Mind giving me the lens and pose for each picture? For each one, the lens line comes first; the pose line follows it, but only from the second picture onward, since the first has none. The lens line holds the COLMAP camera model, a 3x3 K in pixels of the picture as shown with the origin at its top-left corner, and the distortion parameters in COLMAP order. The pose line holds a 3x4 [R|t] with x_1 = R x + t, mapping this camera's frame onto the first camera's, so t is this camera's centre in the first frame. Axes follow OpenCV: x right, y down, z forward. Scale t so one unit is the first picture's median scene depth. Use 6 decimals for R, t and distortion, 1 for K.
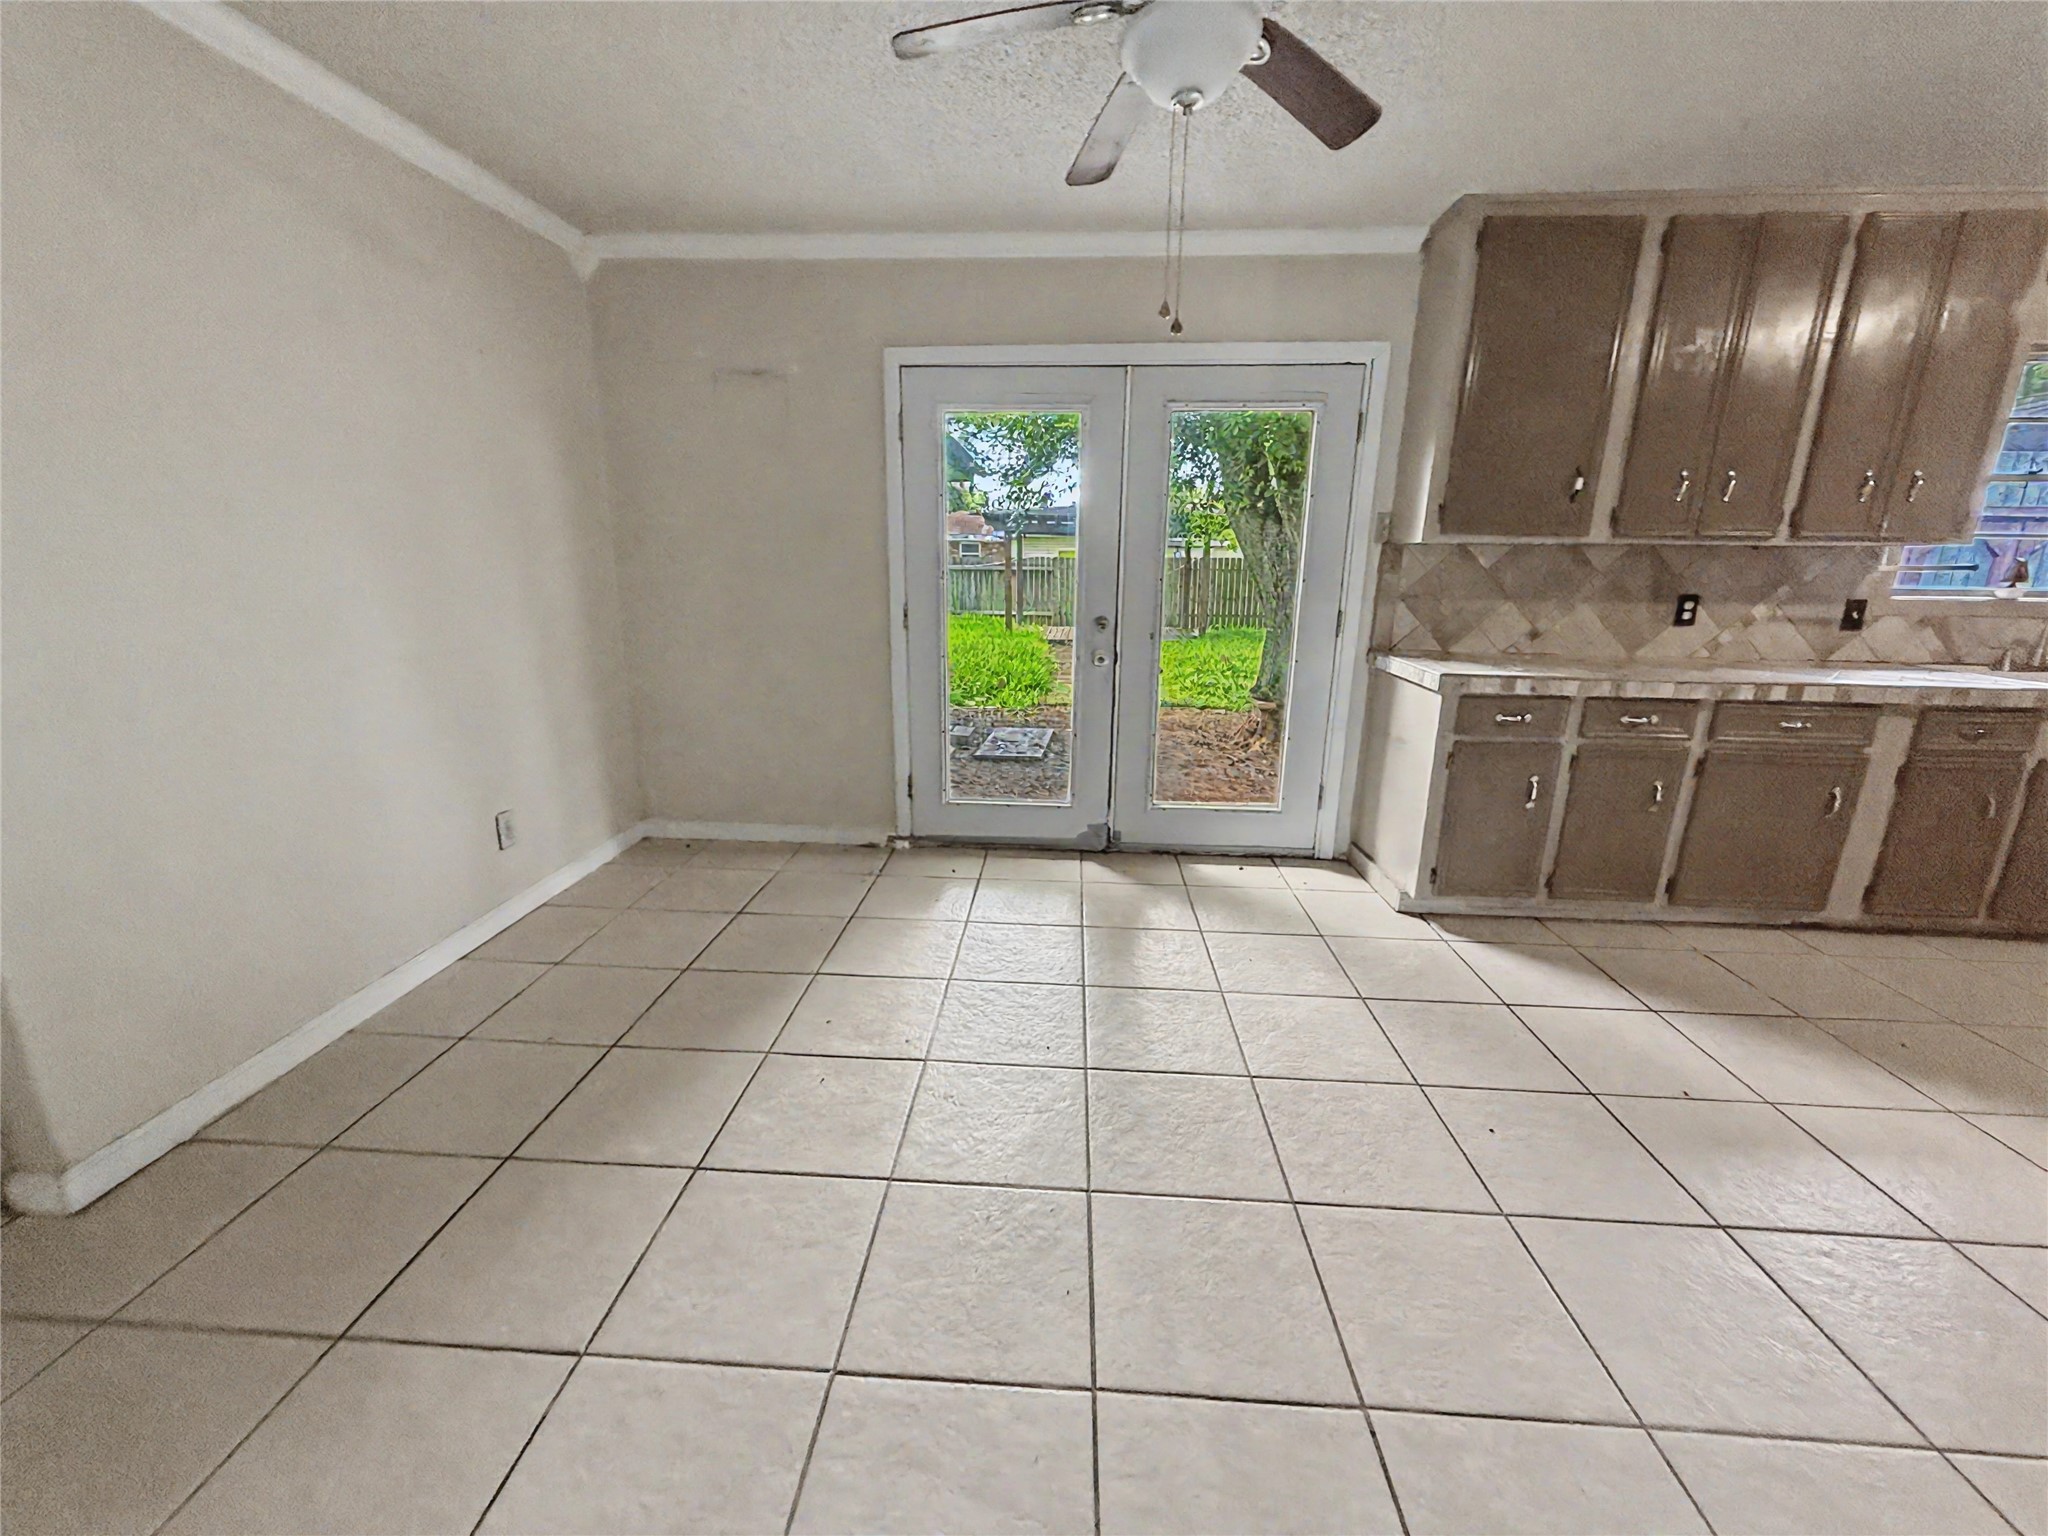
lens RADIAL K [[820.5, 0, 1022.8], [0, 820.5, 763.9], [0, 0, 1]] dist [0.000535, 0.000009]
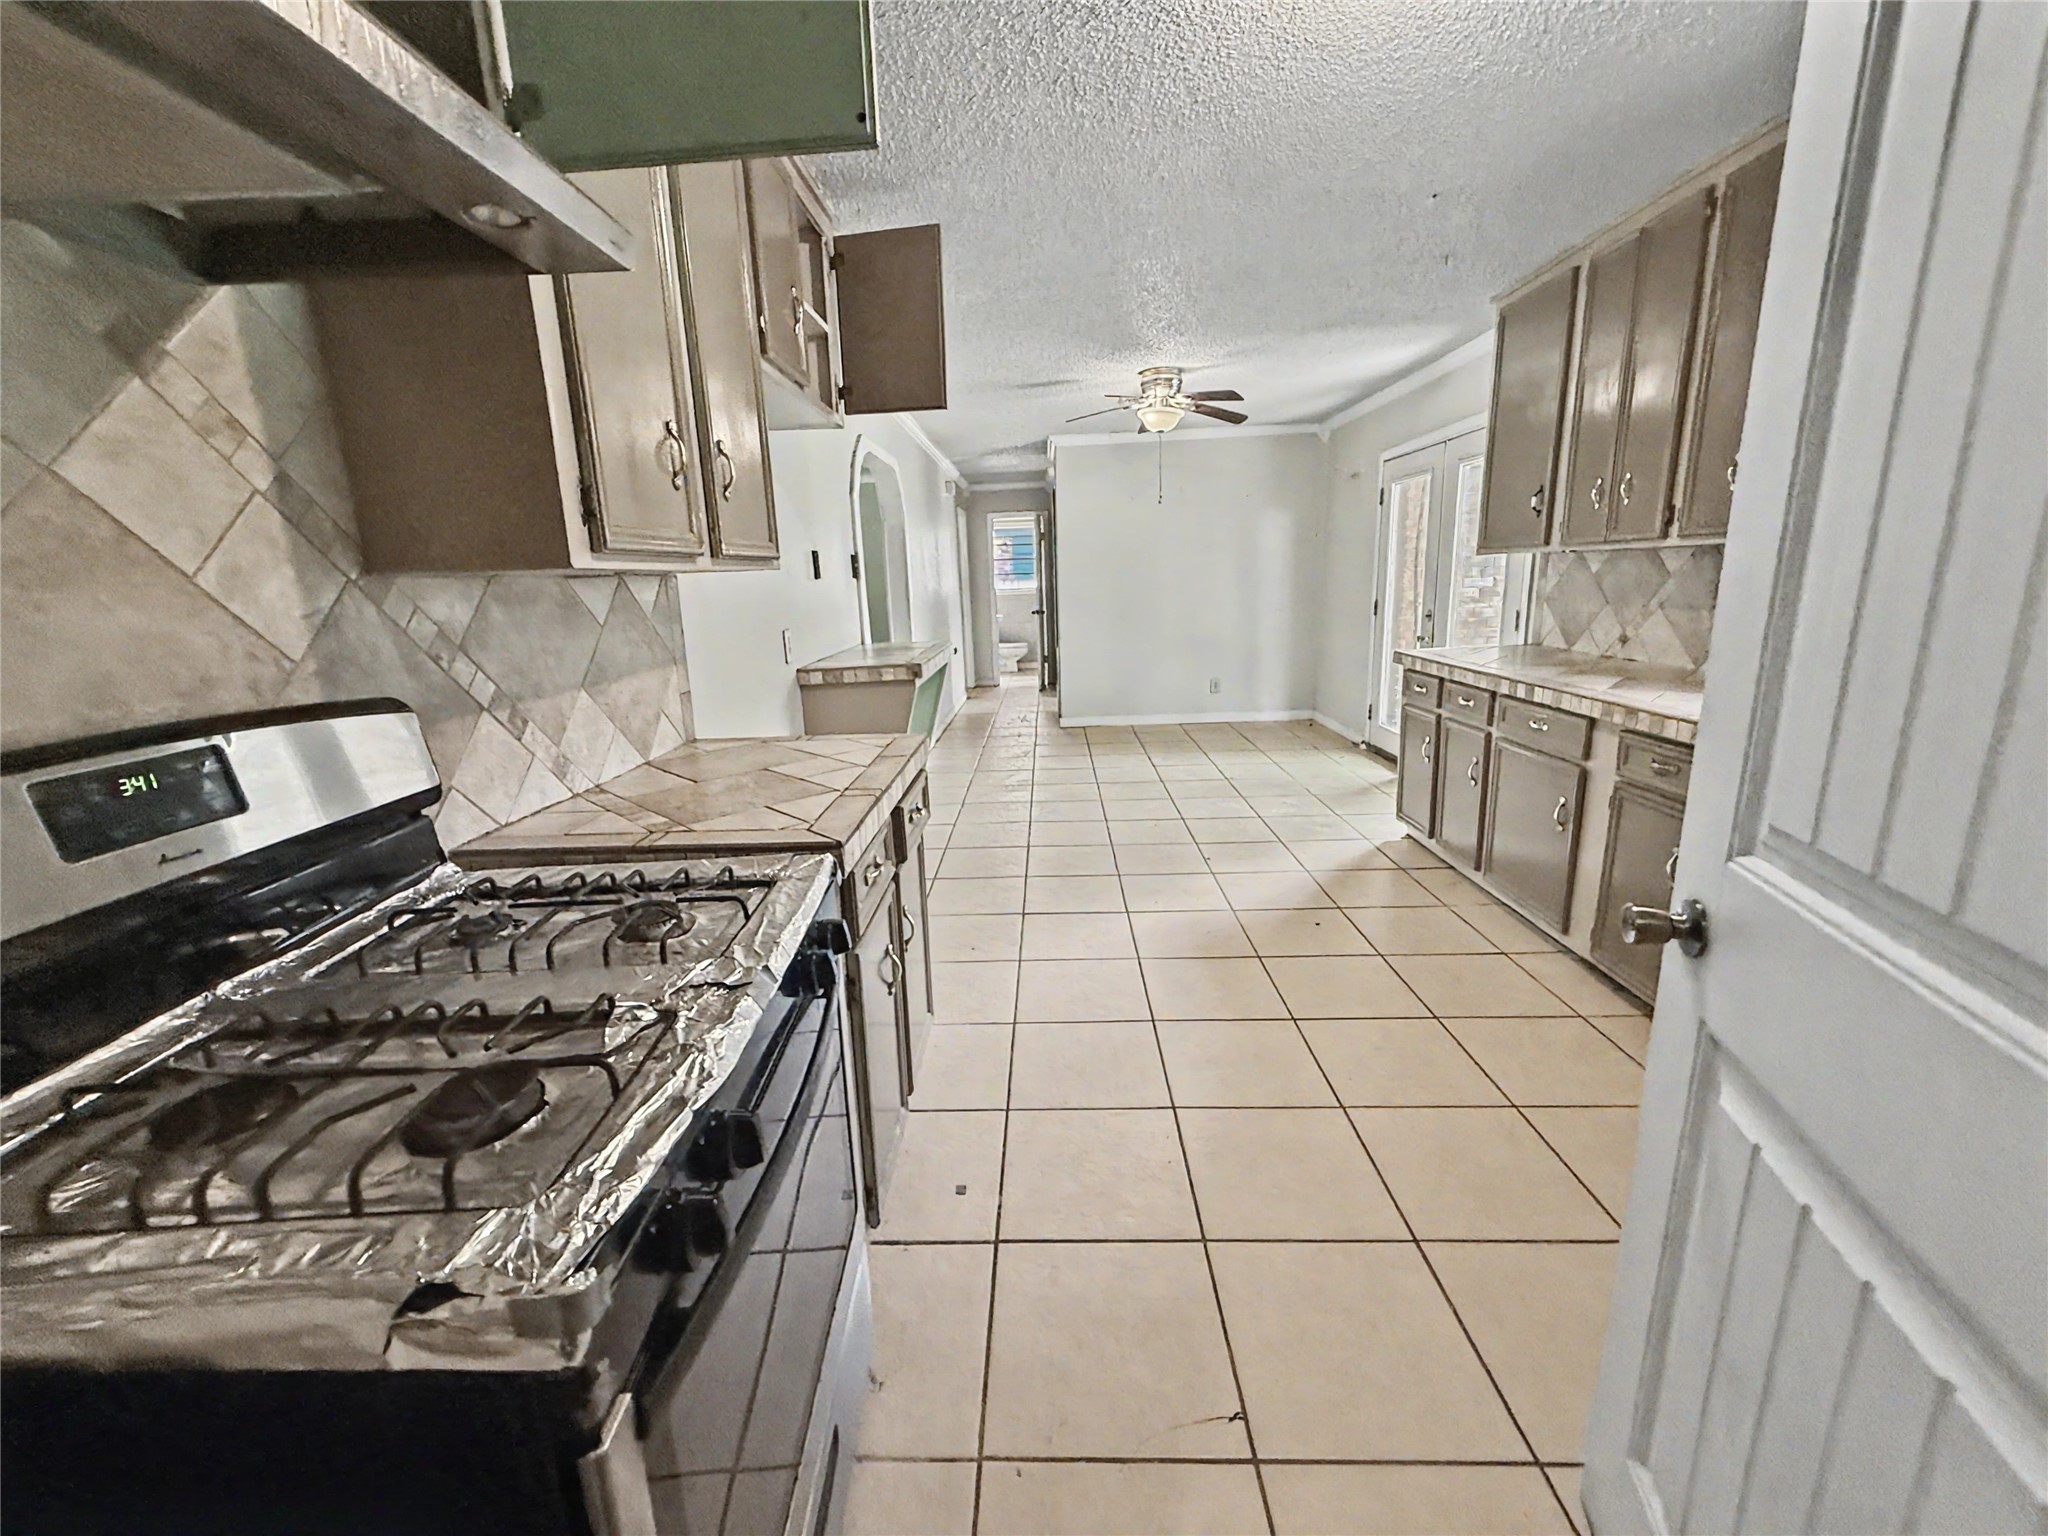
lens RADIAL K [[820.5, 0, 1022.8], [0, 820.5, 763.9], [0, 0, 1]] dist [0.000535, 0.000009]
pose [[0.031323, 0.210467, -0.977099, 1.646861], [-0.212105, 0.956713, 0.199277, -0.058283], [0.976745, 0.201006, 0.074608, 0.252599]]
